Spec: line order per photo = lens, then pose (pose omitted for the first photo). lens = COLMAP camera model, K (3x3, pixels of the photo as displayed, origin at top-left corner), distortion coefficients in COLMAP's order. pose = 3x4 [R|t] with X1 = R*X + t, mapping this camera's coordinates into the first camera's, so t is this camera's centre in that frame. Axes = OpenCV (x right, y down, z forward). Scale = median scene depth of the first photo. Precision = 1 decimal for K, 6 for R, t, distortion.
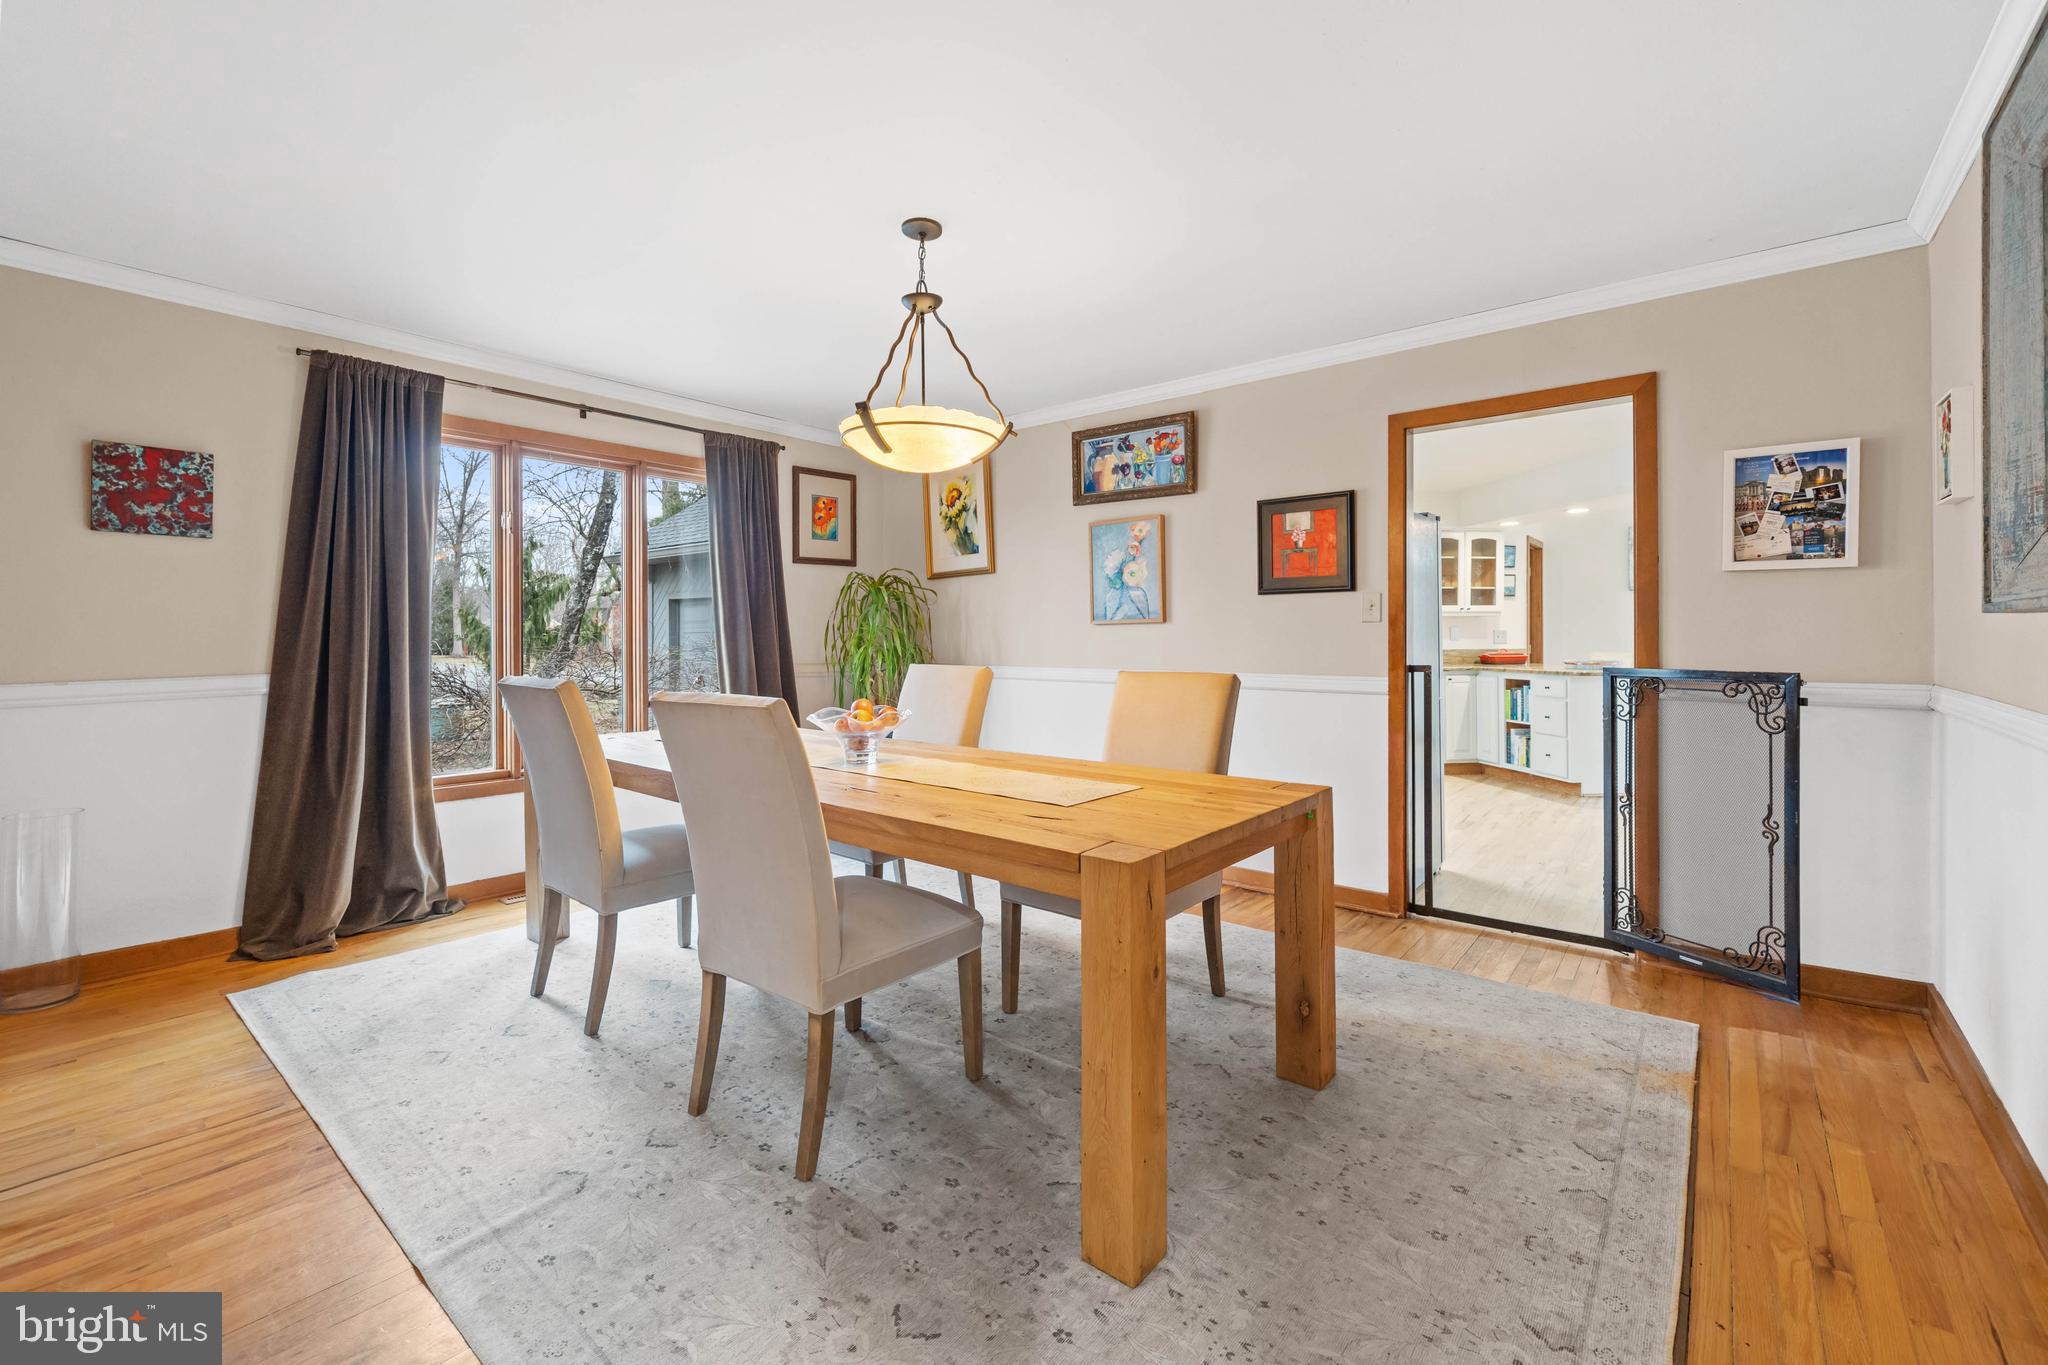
lens RADIAL K [[860.7, 0, 1016.0], [0, 860.7, 654.3], [0, 0, 1]] dist [0.001125, -0.000193]
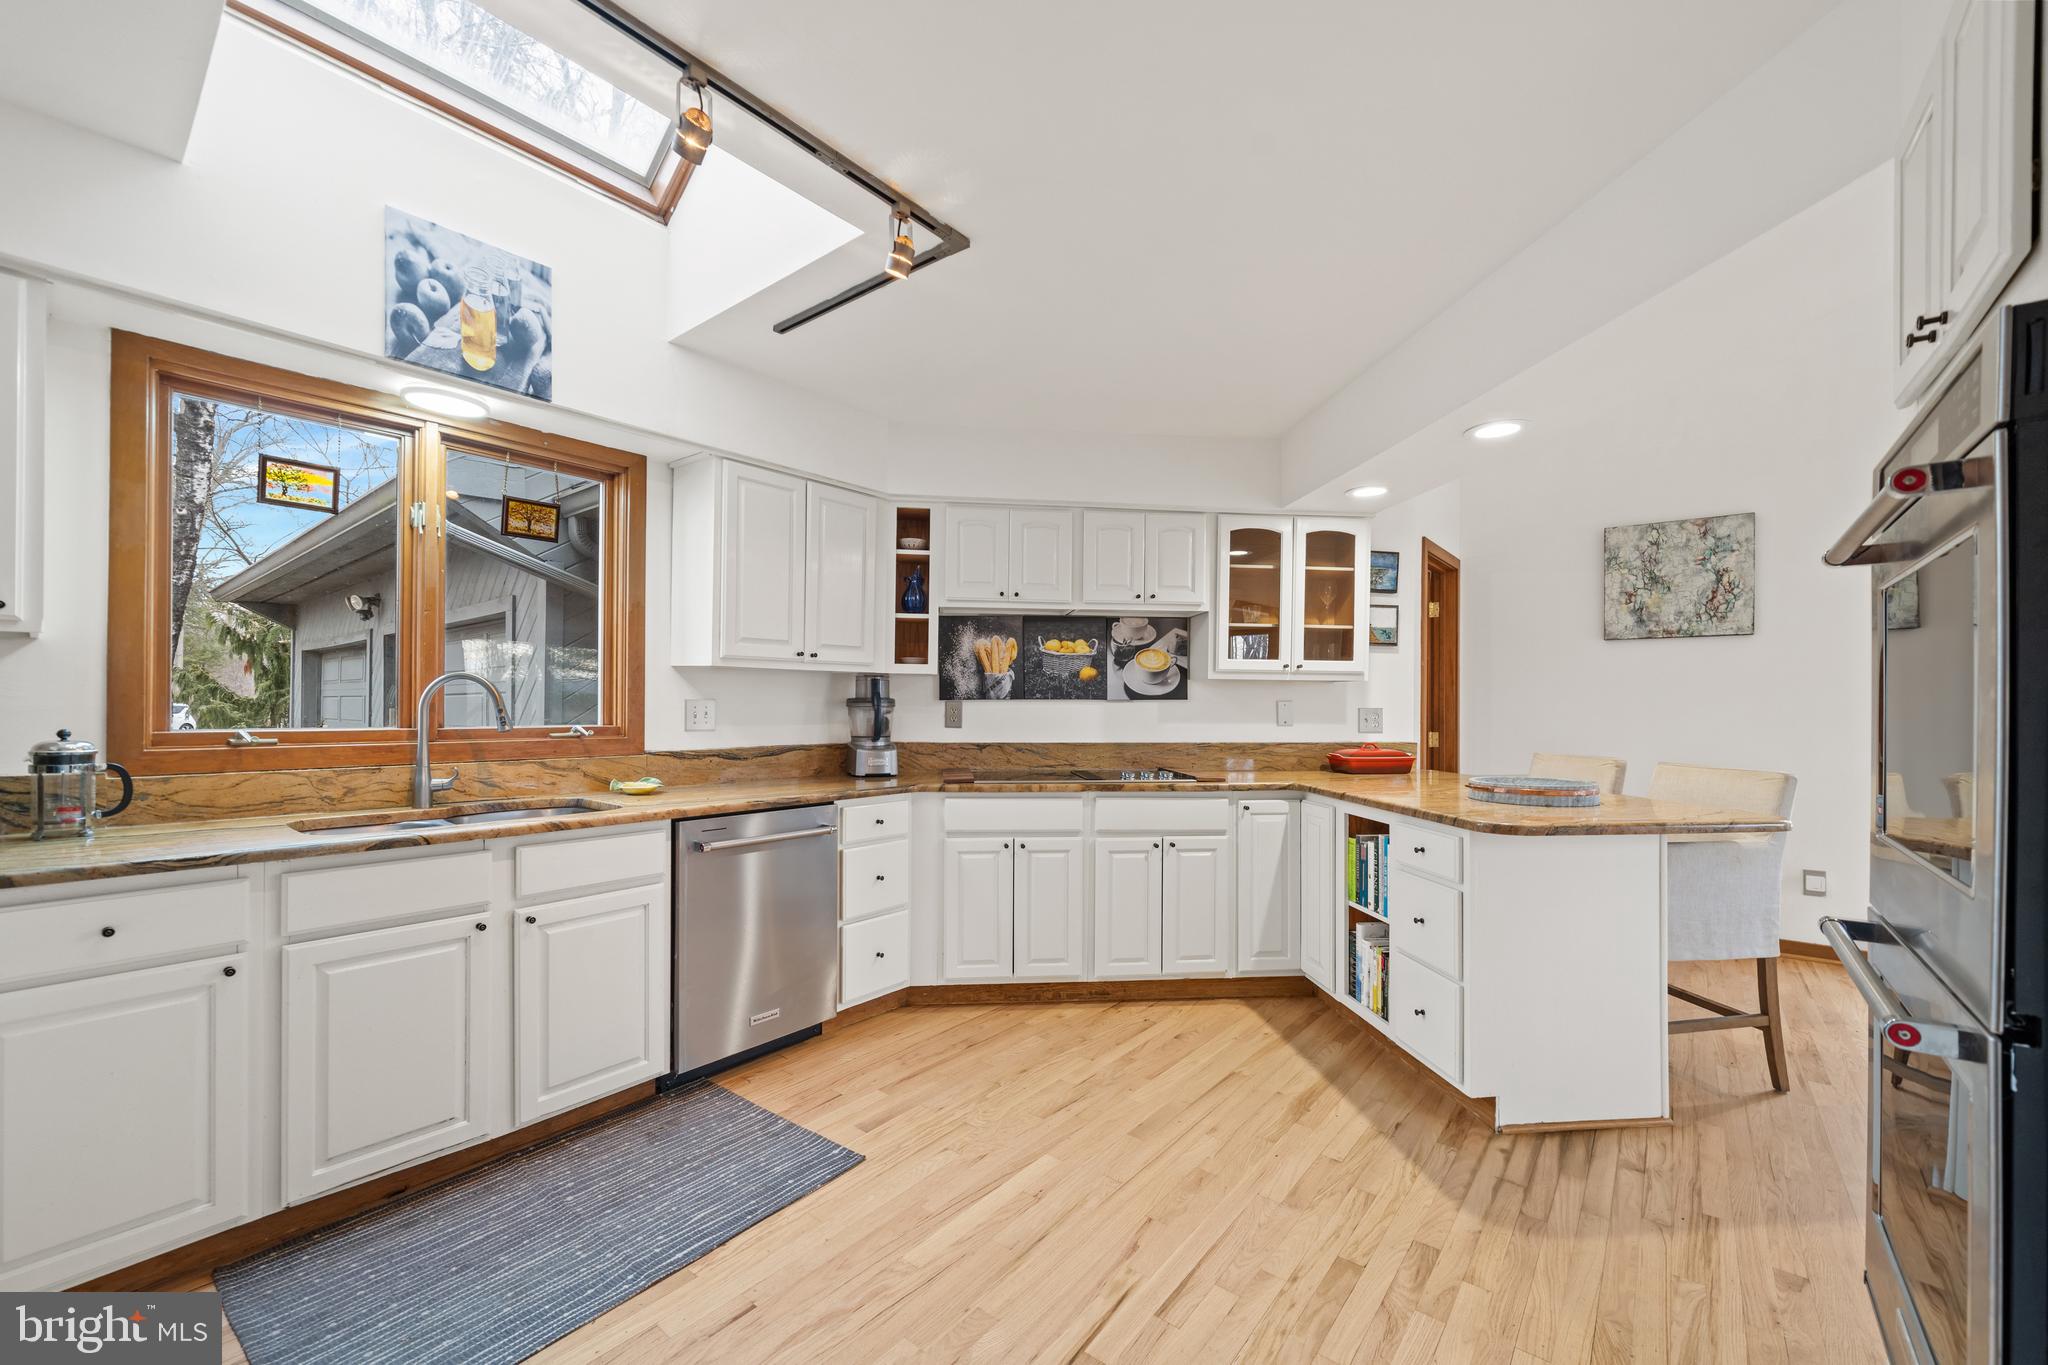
lens RADIAL K [[802.5, 0, 1026.1], [0, 802.5, 702.8], [0, 0, 1]] dist [-0.000946, -0.000120]
pose [[0.999871, 0.012380, 0.010186, 0.347008], [-0.012191, 0.999758, -0.018331, -0.019610], [-0.010411, 0.018204, 0.999780, 0.503417]]
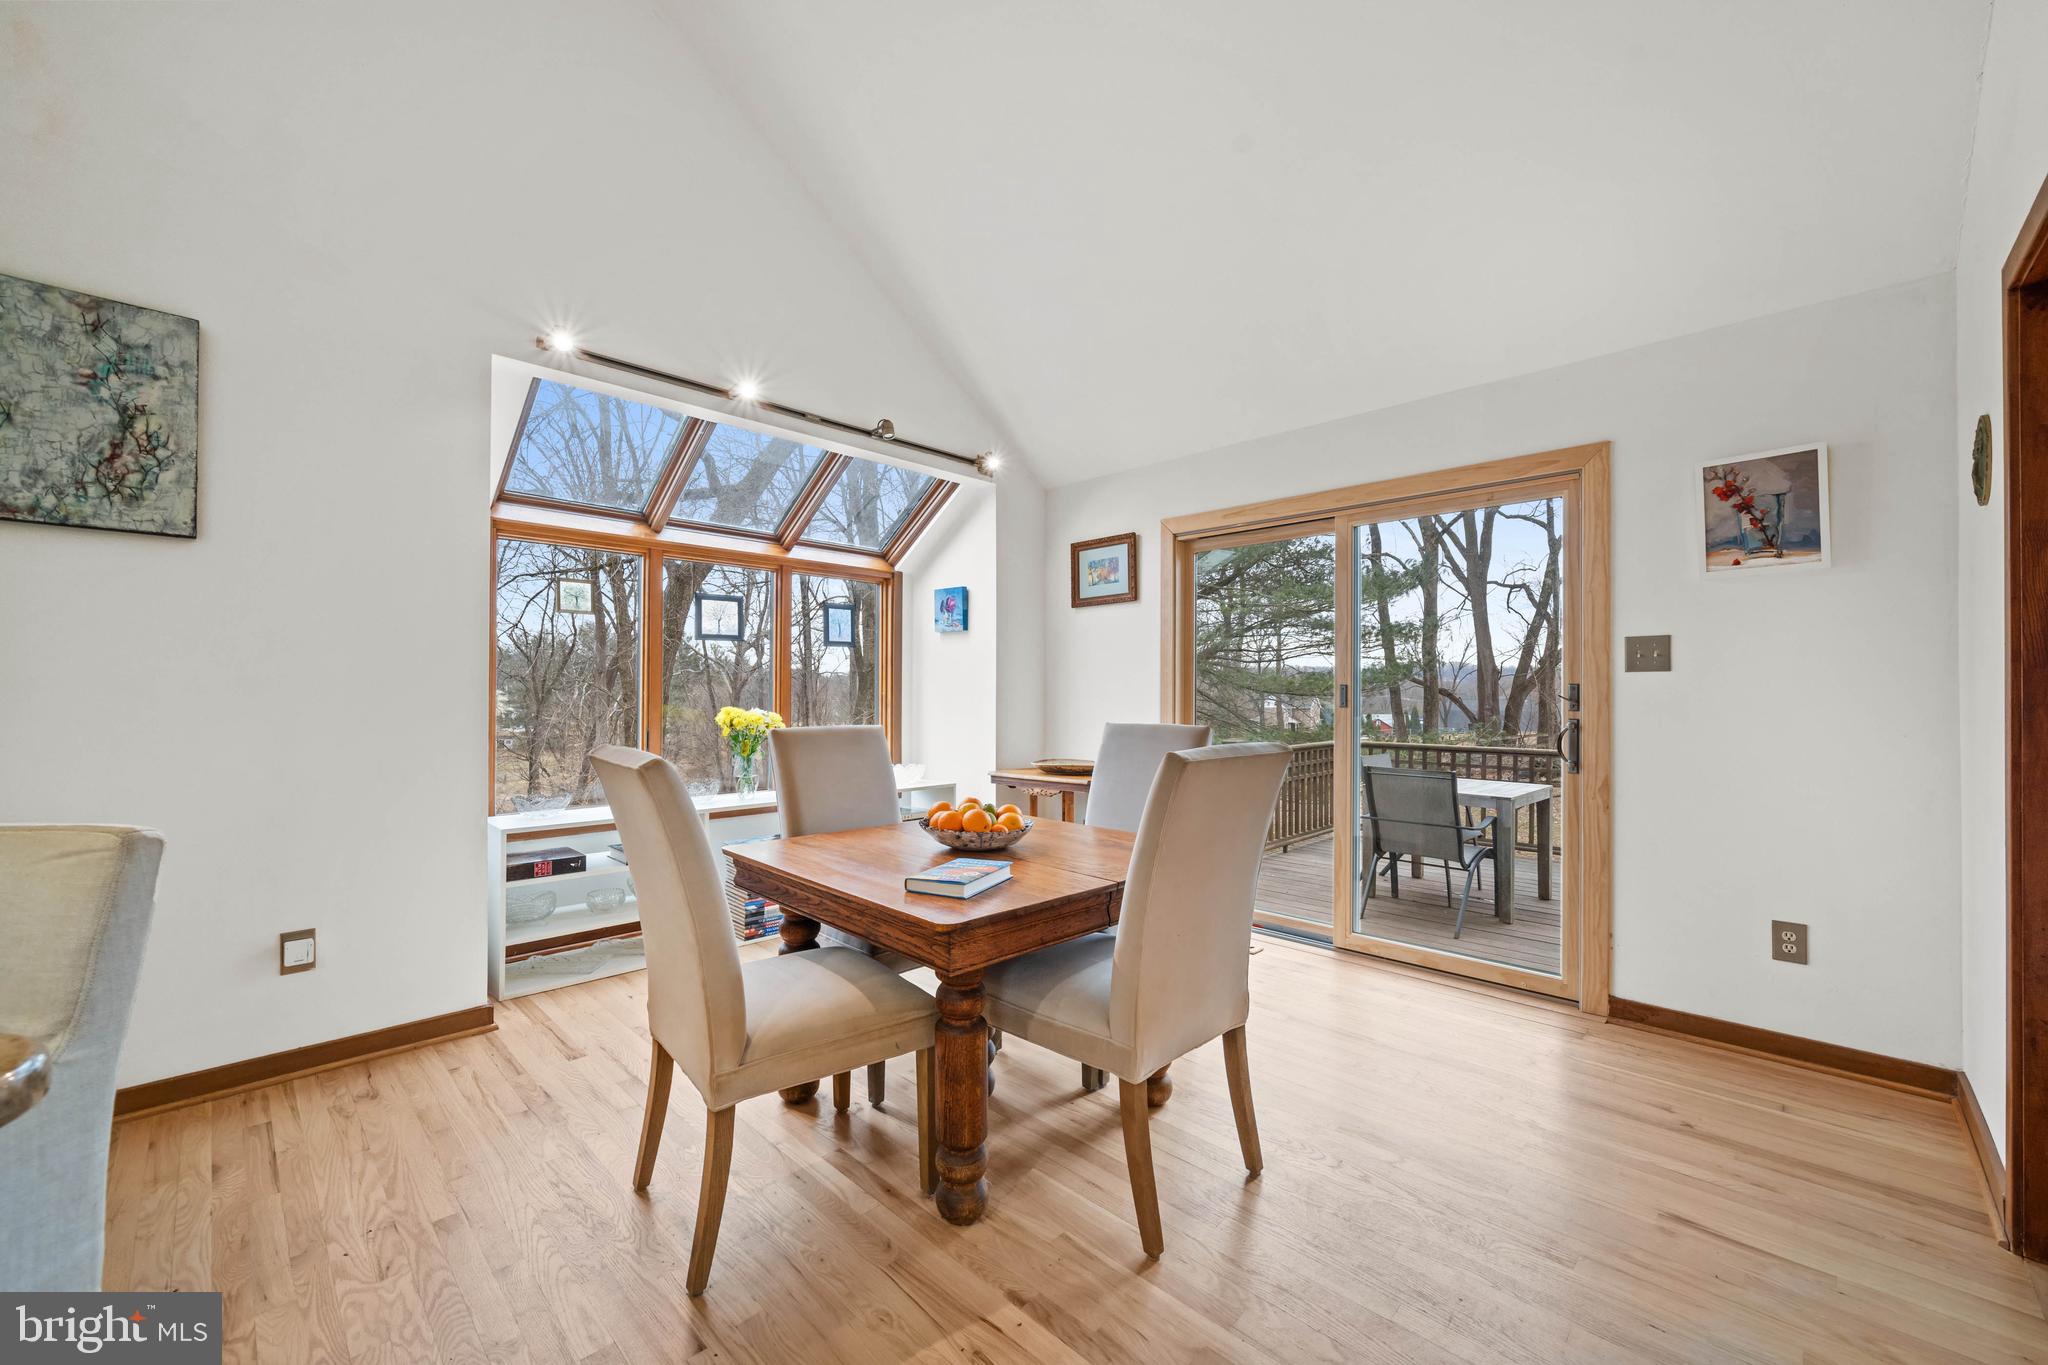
lens RADIAL K [[796.8, 0, 1015.0], [0, 796.8, 688.7], [0, 0, 1]] dist [-0.001154, -0.000269]
pose [[0.089859, 0.010953, 0.995894, 0.563512], [0.010503, 0.999874, -0.011944, -0.017560], [-0.995899, 0.011533, 0.089732, 0.696030]]
